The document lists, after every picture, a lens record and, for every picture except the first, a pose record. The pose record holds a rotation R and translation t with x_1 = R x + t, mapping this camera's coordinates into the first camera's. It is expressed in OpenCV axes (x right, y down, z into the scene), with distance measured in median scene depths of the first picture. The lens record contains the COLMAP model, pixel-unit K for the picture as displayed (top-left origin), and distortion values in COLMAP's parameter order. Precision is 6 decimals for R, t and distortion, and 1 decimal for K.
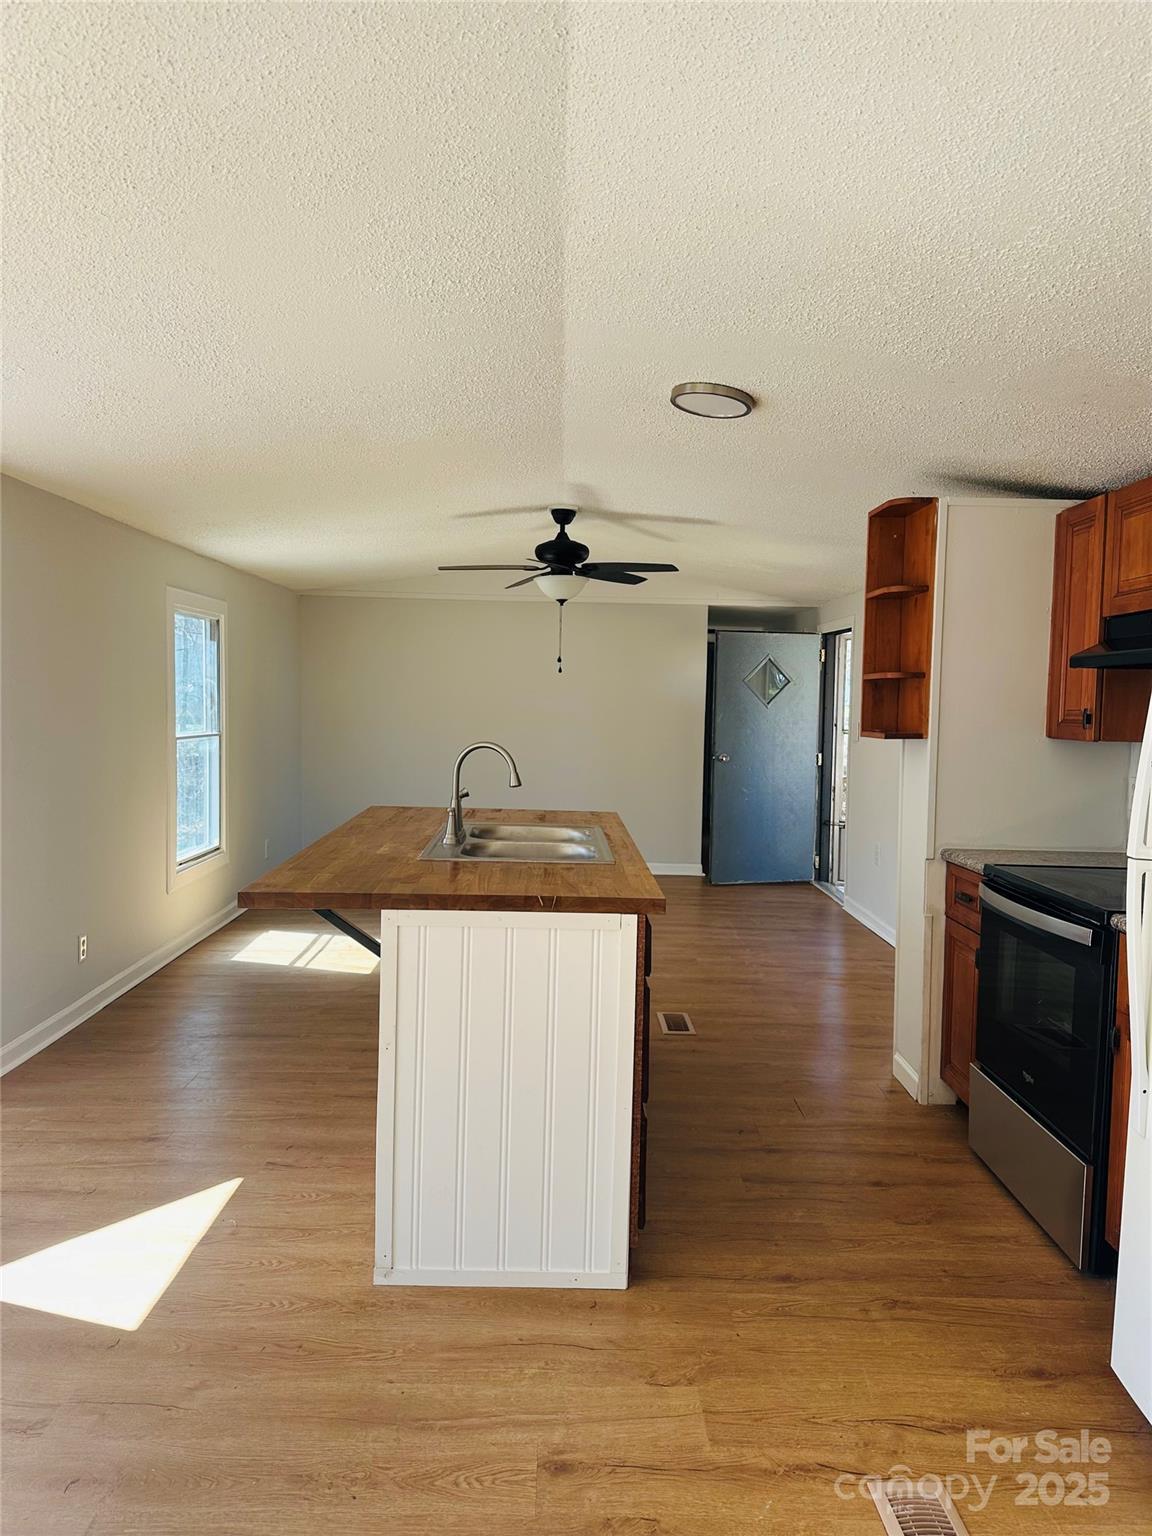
lens RADIAL K [[1060.5, 0, 572.7], [0, 1060.5, 850.0], [0, 0, 1]] dist [0.038132, -0.004826]
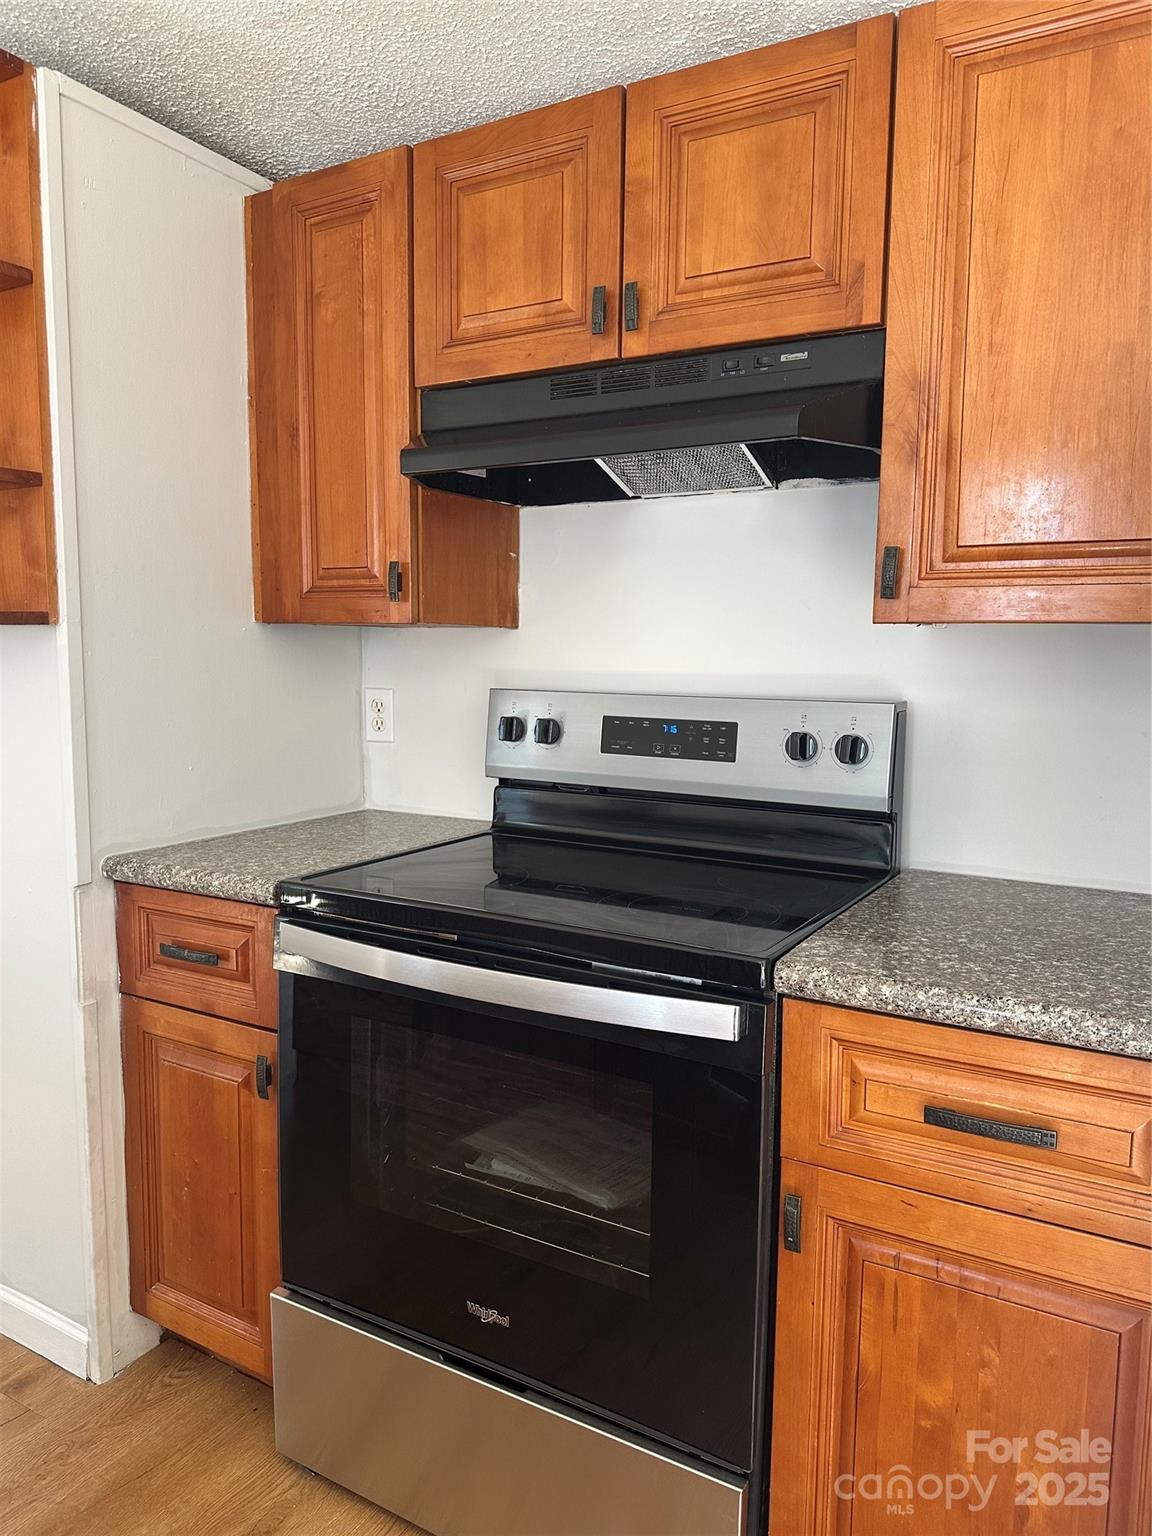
lens RADIAL K [[1102.5, 0, 572.5], [0, 1102.5, 781.4], [0, 0, 1]] dist [0.070660, -0.108698]
pose [[0.510601, -0.114388, 0.852175, 0.051208], [0.115254, 0.991272, 0.064002, -0.059913], [-0.852058, 0.065537, 0.519328, 0.790001]]
